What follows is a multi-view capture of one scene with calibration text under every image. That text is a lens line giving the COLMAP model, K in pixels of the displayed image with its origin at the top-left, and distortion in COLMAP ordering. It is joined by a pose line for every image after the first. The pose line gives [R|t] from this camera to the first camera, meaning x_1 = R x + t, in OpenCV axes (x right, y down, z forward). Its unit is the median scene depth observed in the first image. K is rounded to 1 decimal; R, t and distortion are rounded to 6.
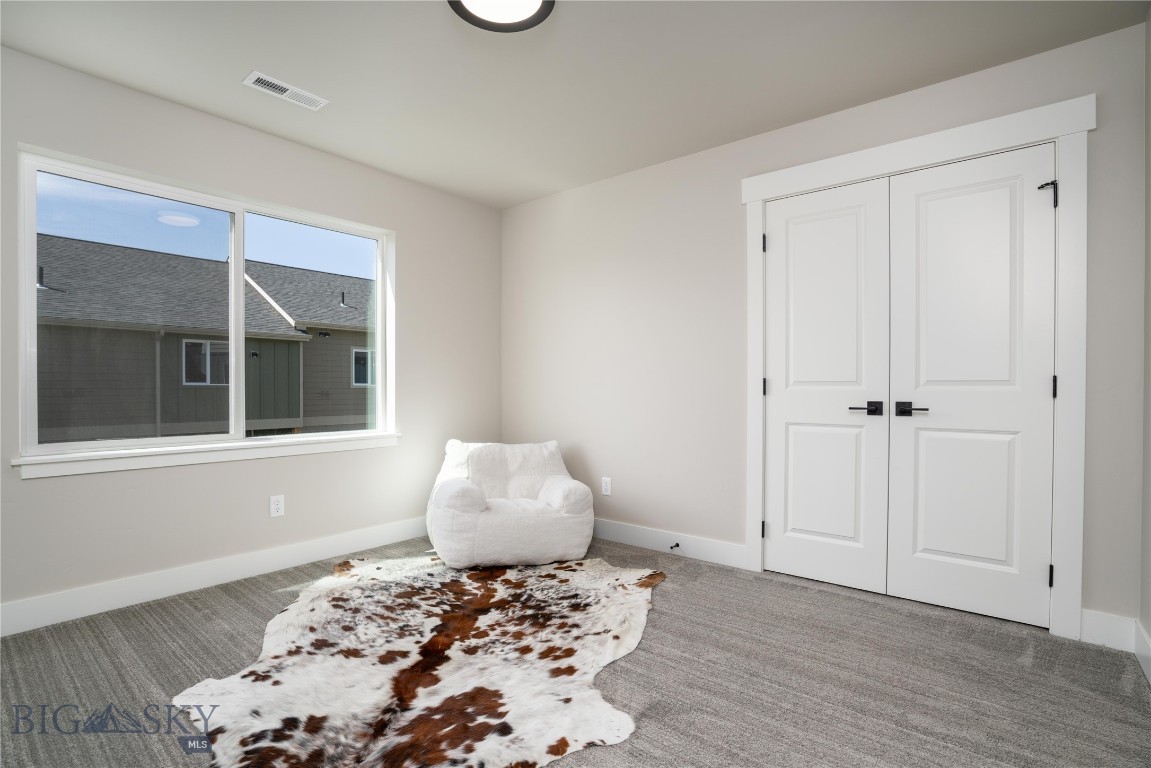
lens RADIAL K [[538.3, 0, 575.5], [0, 538.3, 384.0], [0, 0, 1]] dist [-0.000568, 0.000198]
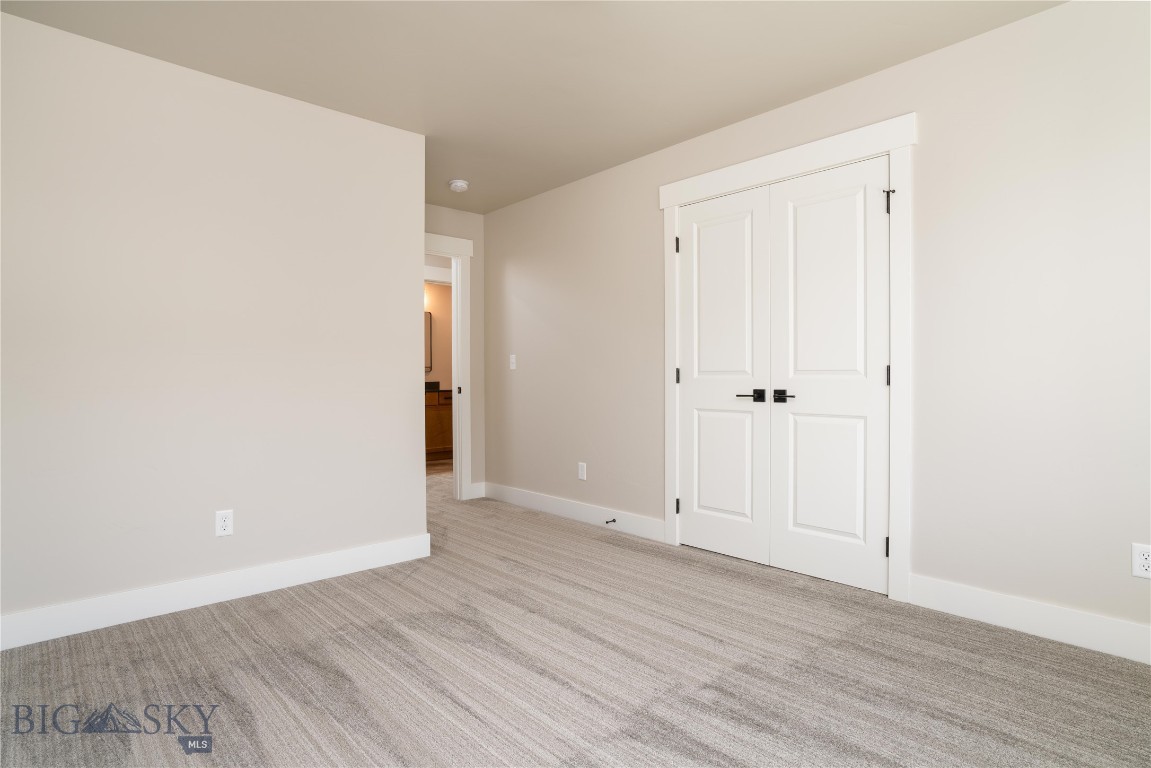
lens RADIAL K [[610.8, 0, 575.5], [0, 610.8, 384.0], [0, 0, 1]] dist [0.000358, 0.000114]
pose [[0.988130, 0.002391, -0.153600, 0.378562], [0.000555, 0.999817, 0.019136, -0.002539], [0.153618, -0.018994, 0.987948, -0.290914]]
